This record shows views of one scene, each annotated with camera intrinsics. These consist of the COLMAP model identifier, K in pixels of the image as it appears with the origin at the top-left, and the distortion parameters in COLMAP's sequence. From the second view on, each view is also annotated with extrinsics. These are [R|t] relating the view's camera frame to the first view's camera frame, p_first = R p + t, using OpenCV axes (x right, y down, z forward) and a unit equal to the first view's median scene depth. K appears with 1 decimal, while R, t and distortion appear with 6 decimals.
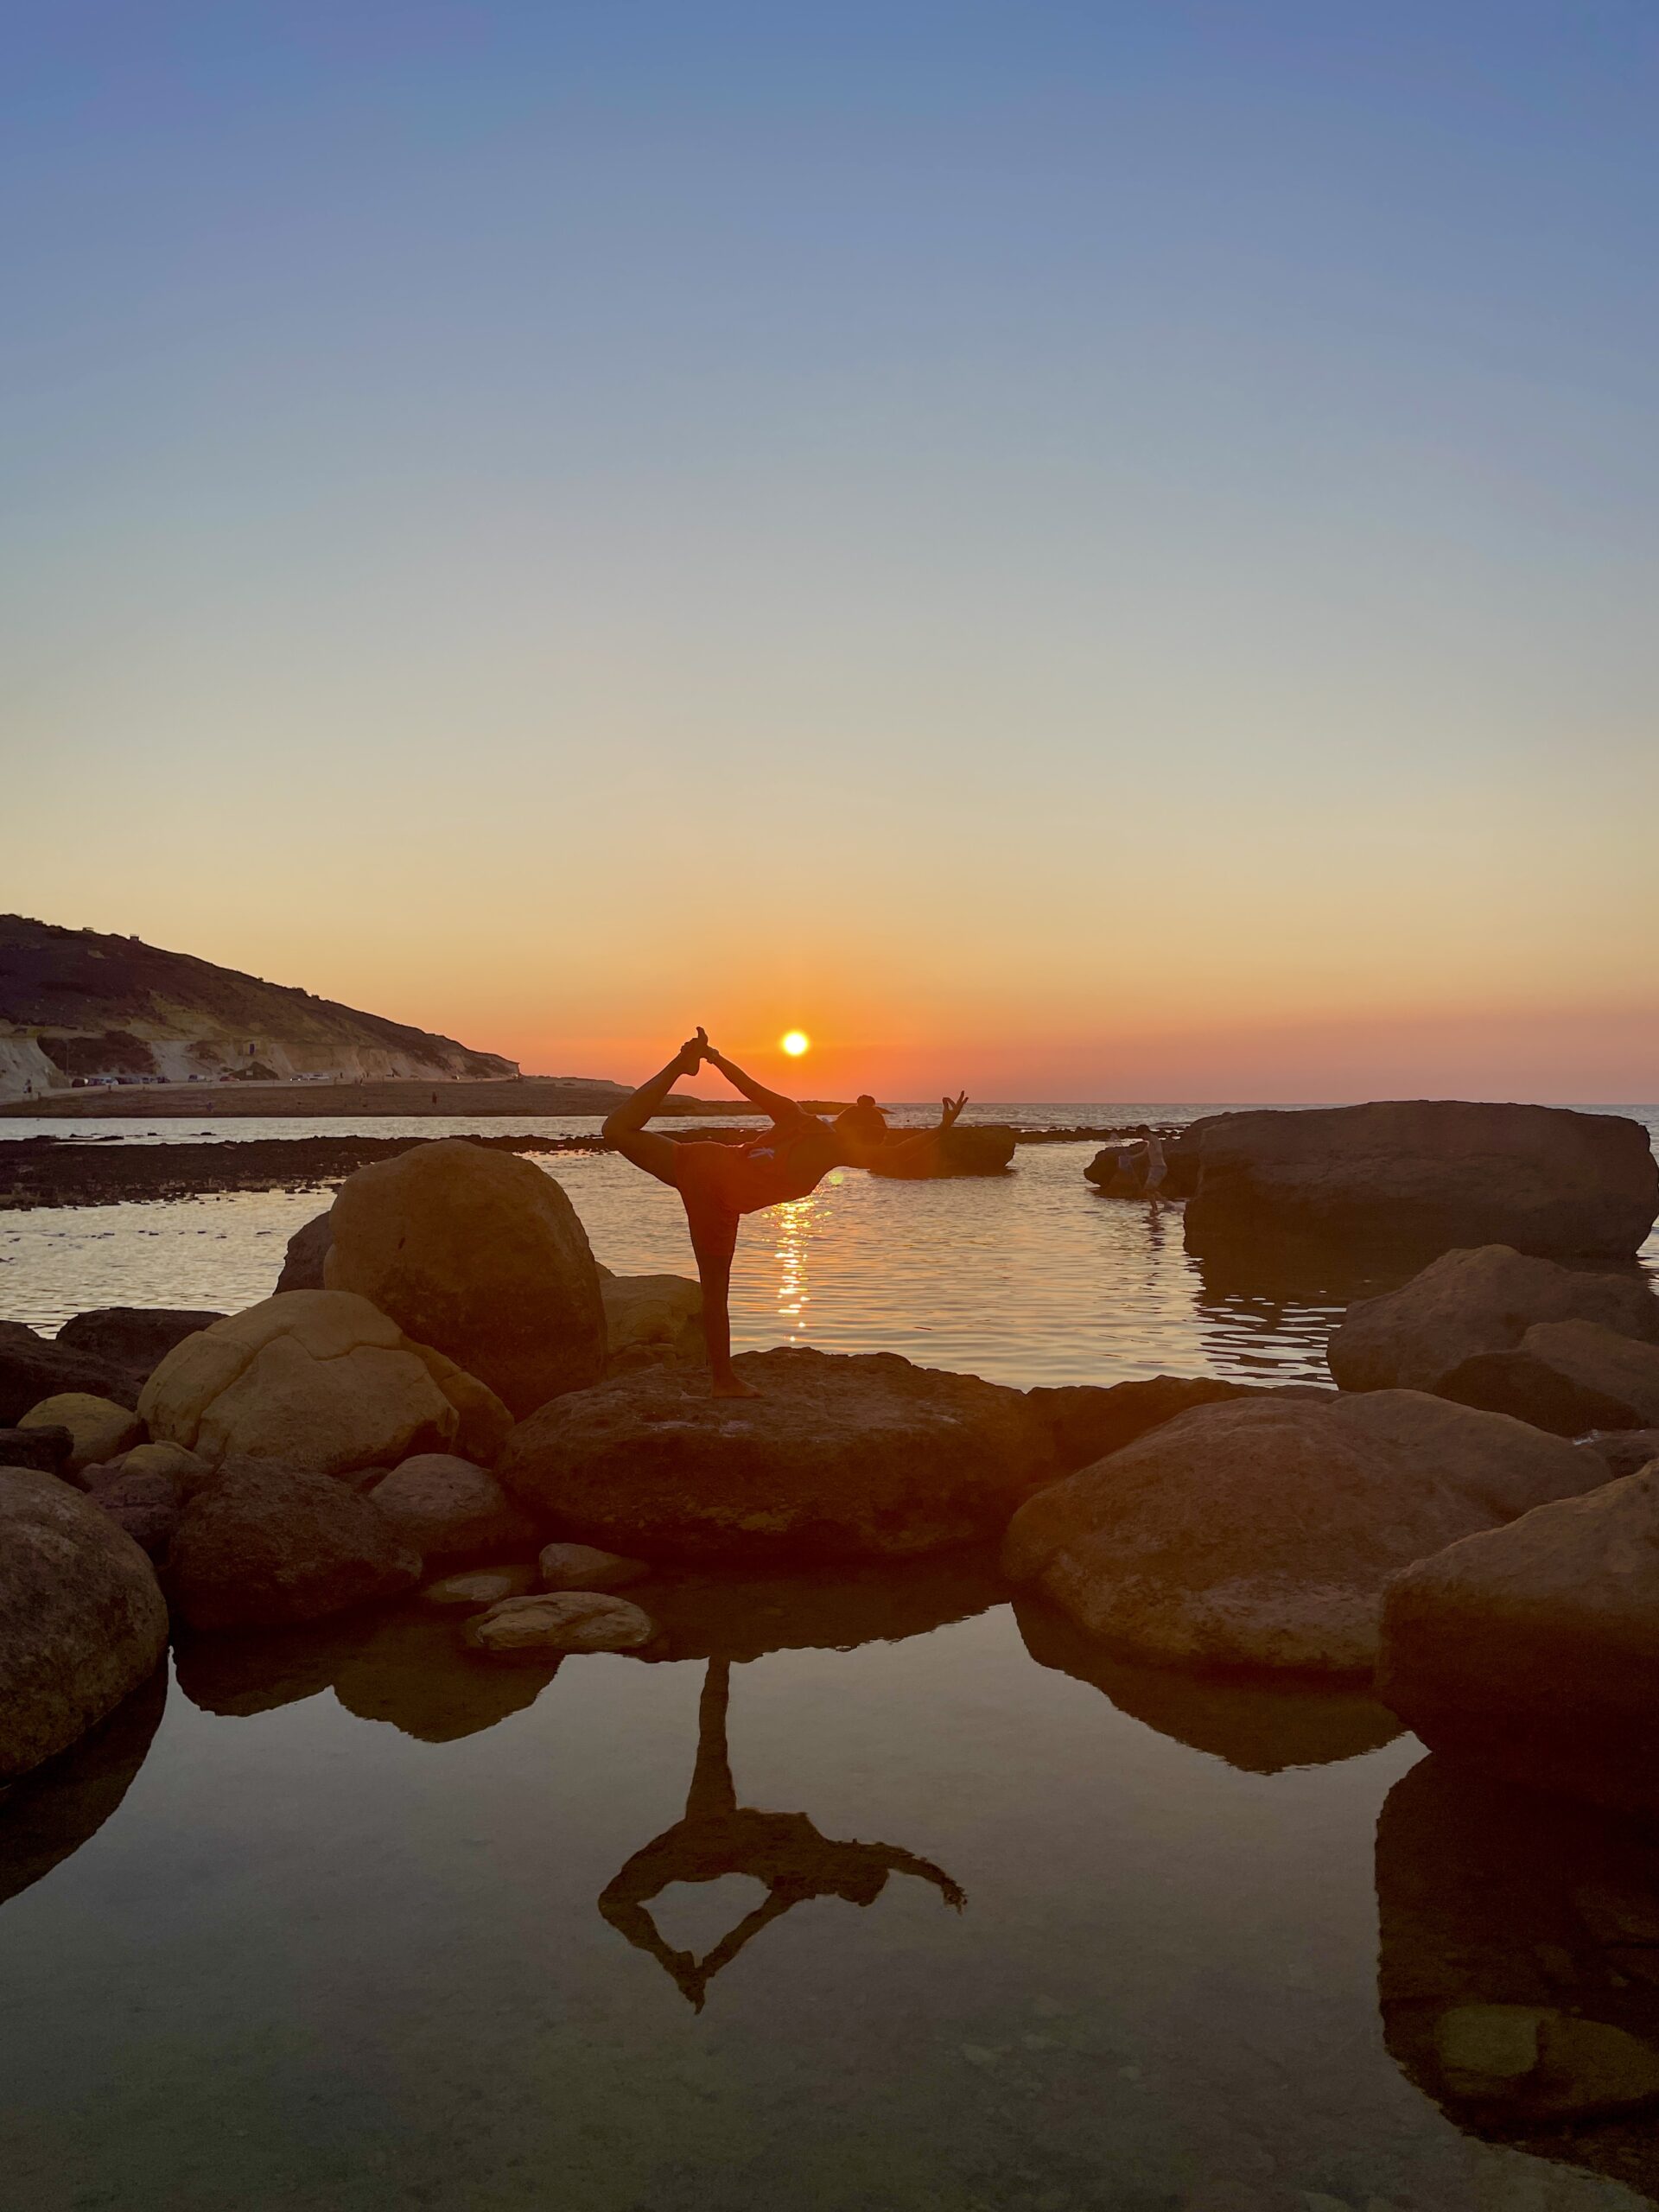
lens RADIAL K [[1676.6, 0, 795.3], [0, 1676.6, 1104.6], [0, 0, 1]] dist [0.103550, 0.000165]
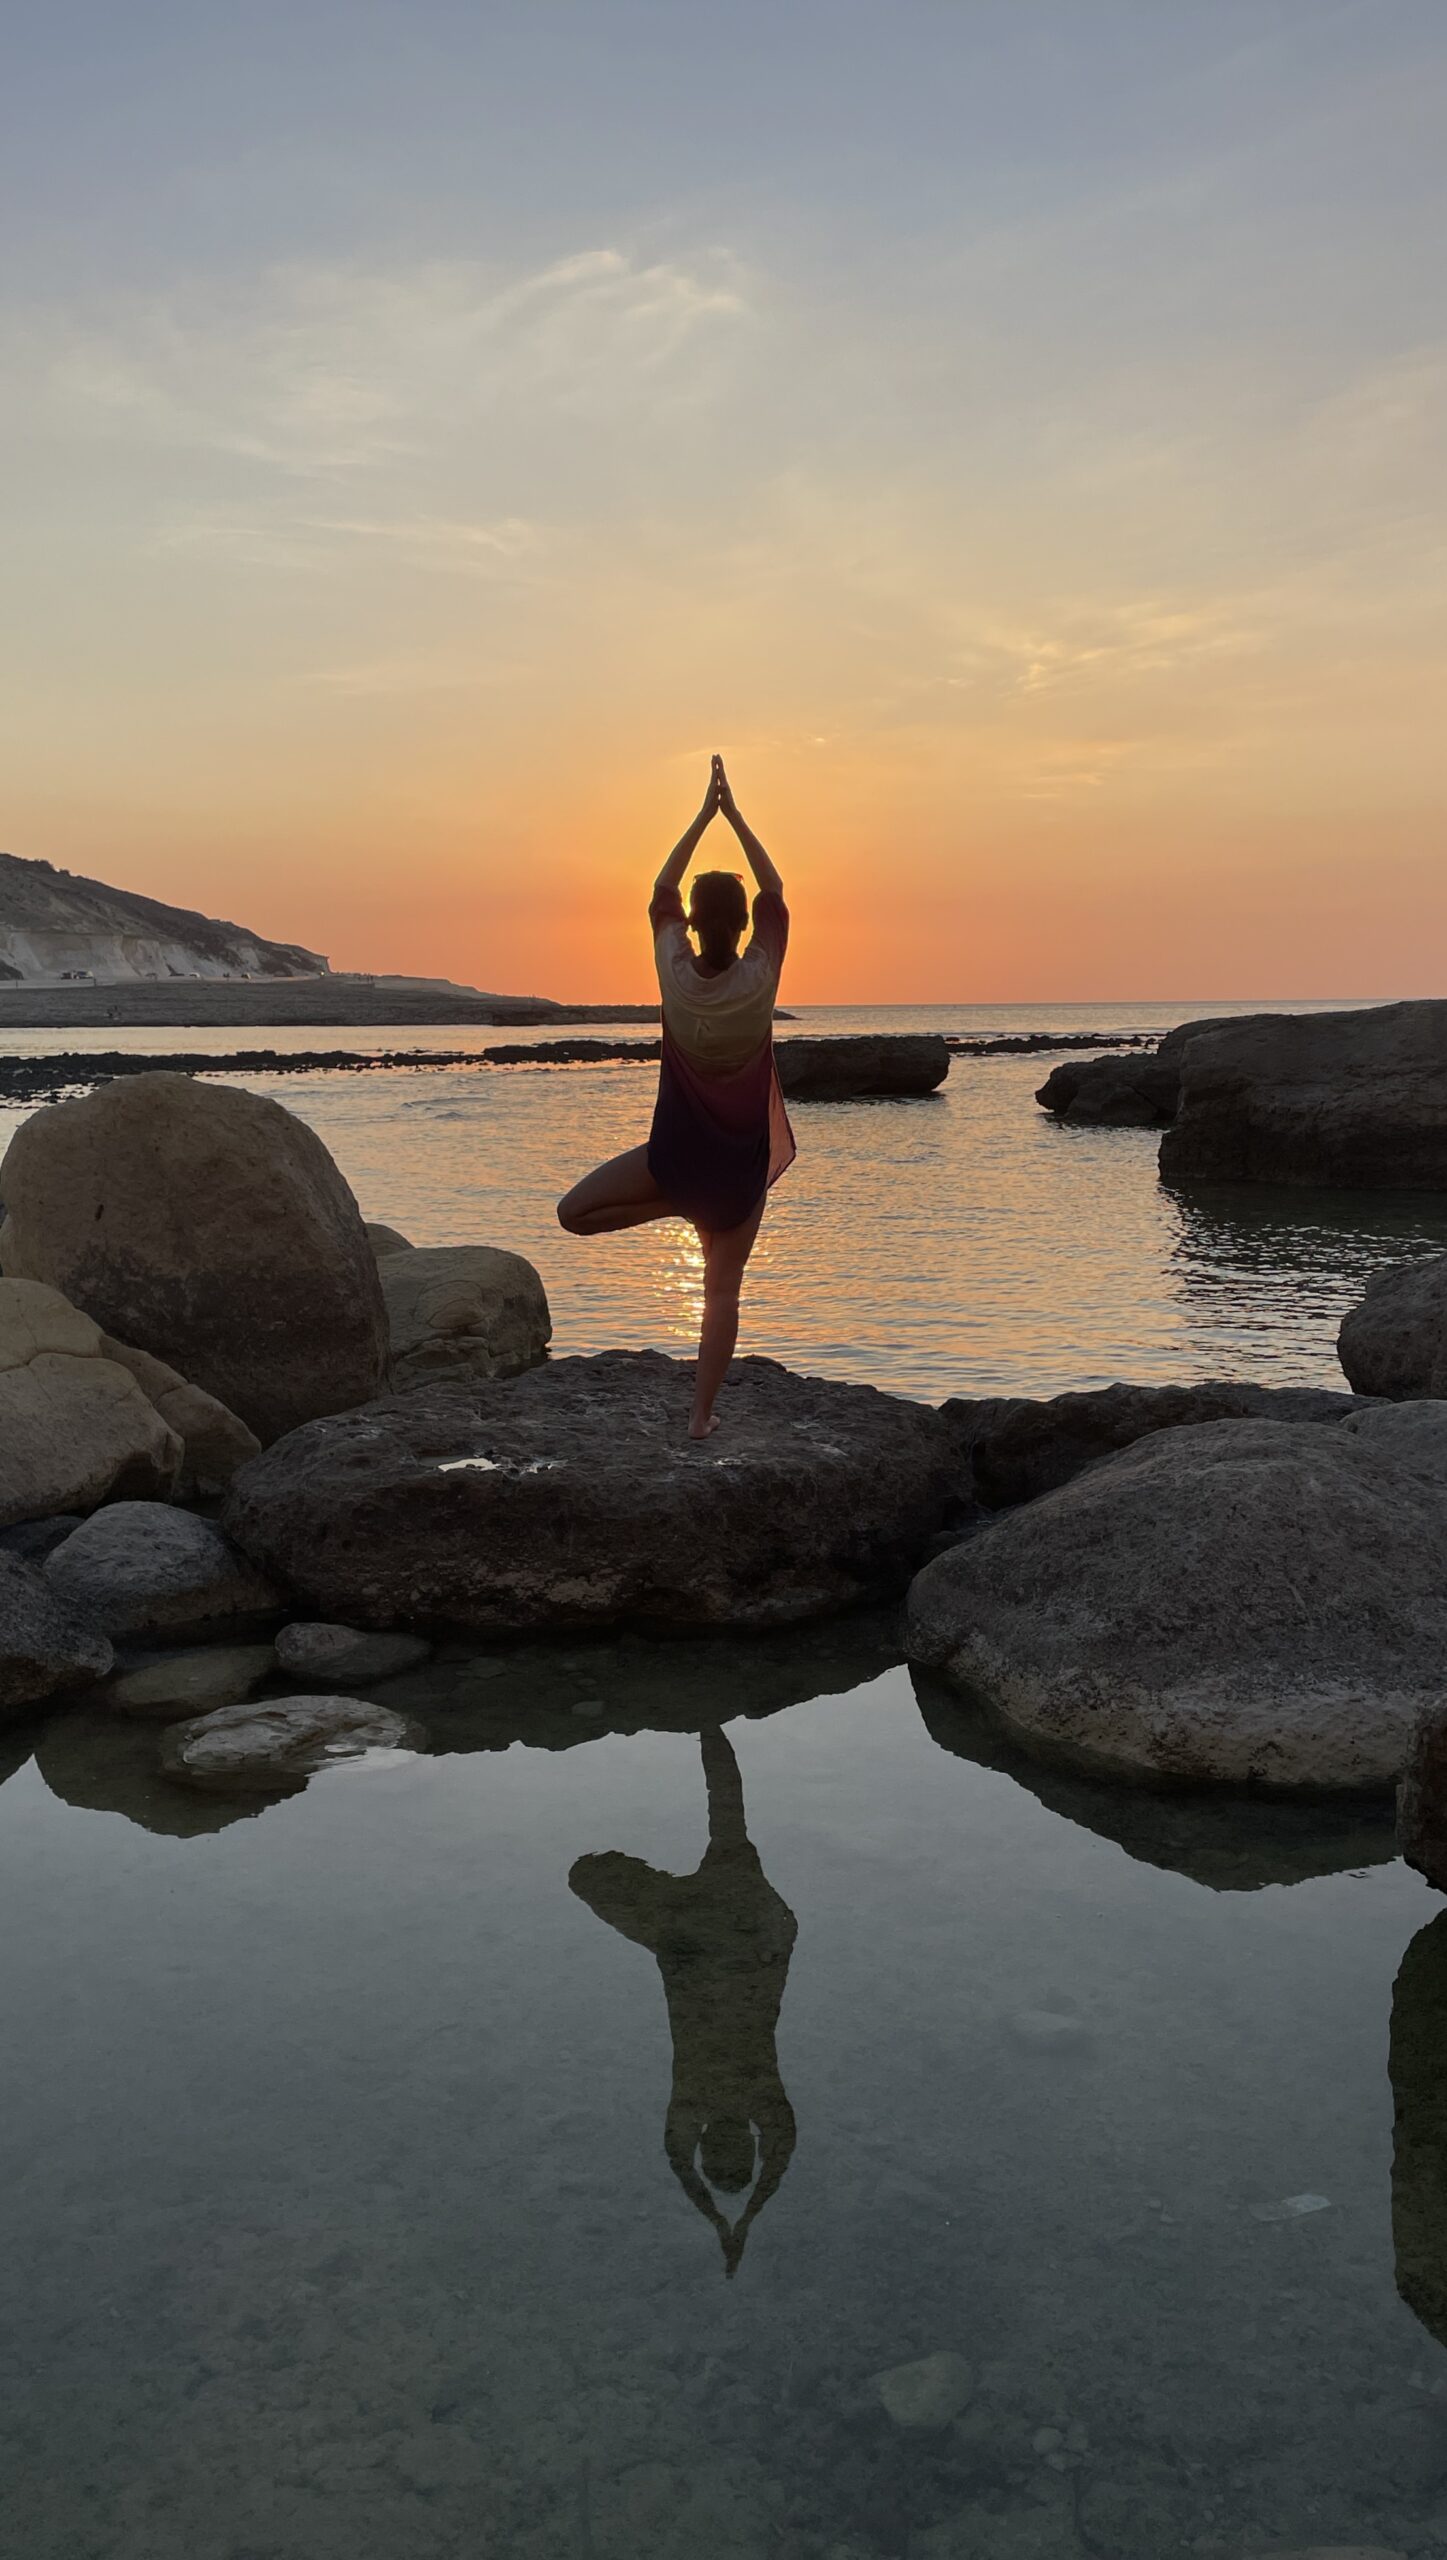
lens RADIAL K [[2079.0, 0, 723.5], [0, 2079.0, 1280.0], [0, 0, 1]] dist [0.115375, -0.003628]
pose [[0.999758, -0.011328, 0.018831, 0.026171], [0.008800, 0.991569, 0.129281, -0.006034], [-0.020137, -0.129084, 0.991429, 0.096542]]
